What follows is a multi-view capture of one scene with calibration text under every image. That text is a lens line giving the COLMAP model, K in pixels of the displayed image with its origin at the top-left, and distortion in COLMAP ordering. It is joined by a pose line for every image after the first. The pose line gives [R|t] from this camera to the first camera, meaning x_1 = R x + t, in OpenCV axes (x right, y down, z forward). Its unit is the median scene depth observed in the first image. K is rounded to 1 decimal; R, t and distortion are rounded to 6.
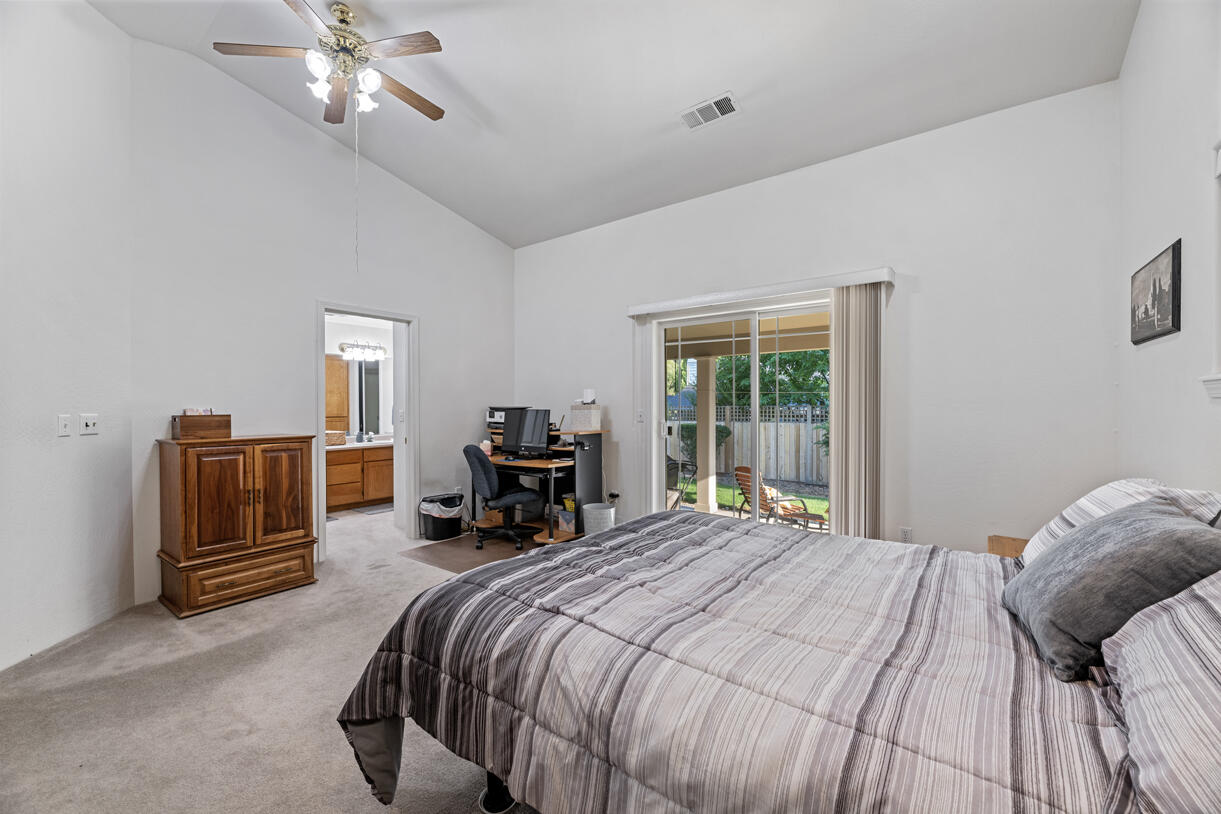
lens RADIAL K [[495.3, 0, 610.5], [0, 495.3, 407.0], [0, 0, 1]] dist [-0.003655, -0.000668]
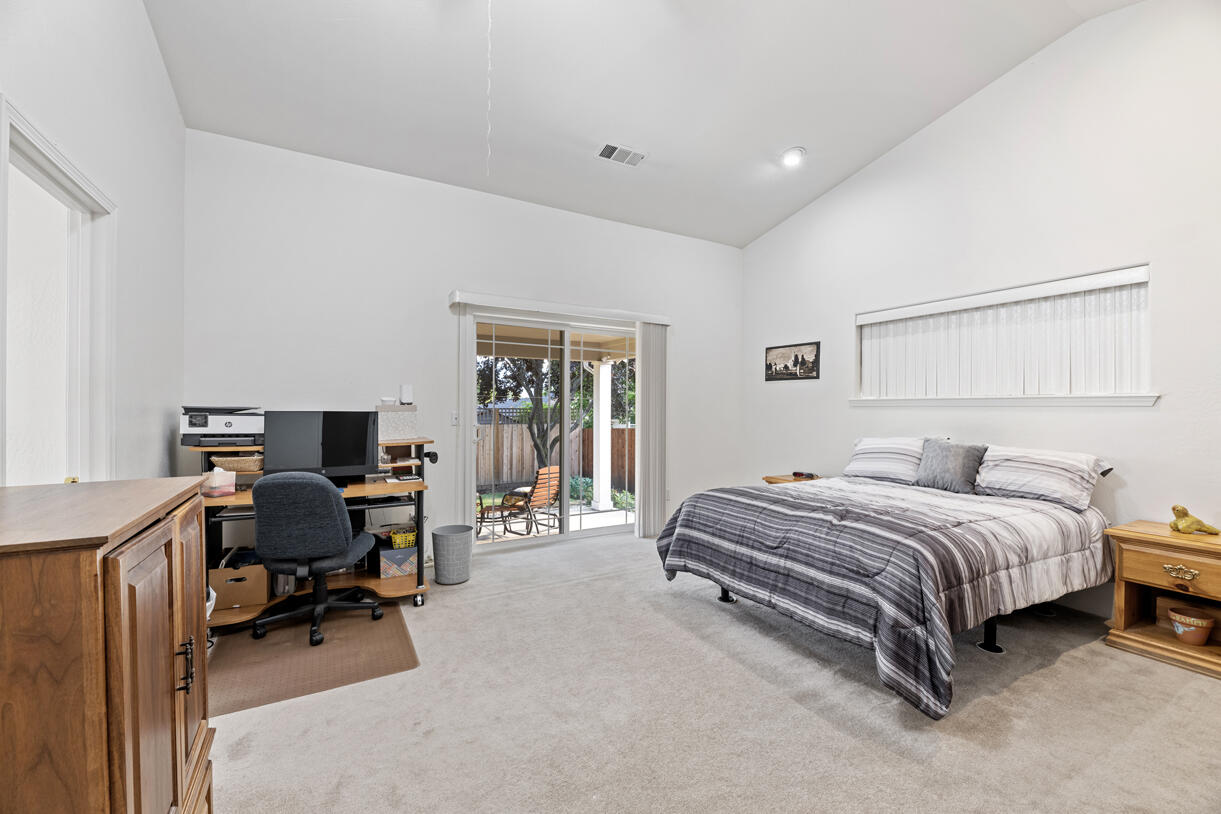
lens RADIAL K [[495.3, 0, 610.5], [0, 495.3, 407.0], [0, 0, 1]] dist [-0.003655, -0.000668]
pose [[0.388473, 0.006192, 0.921439, -0.641729], [-0.003413, 0.999980, -0.005281, 0.001672], [-0.921454, -0.001093, 0.388487, 0.417000]]
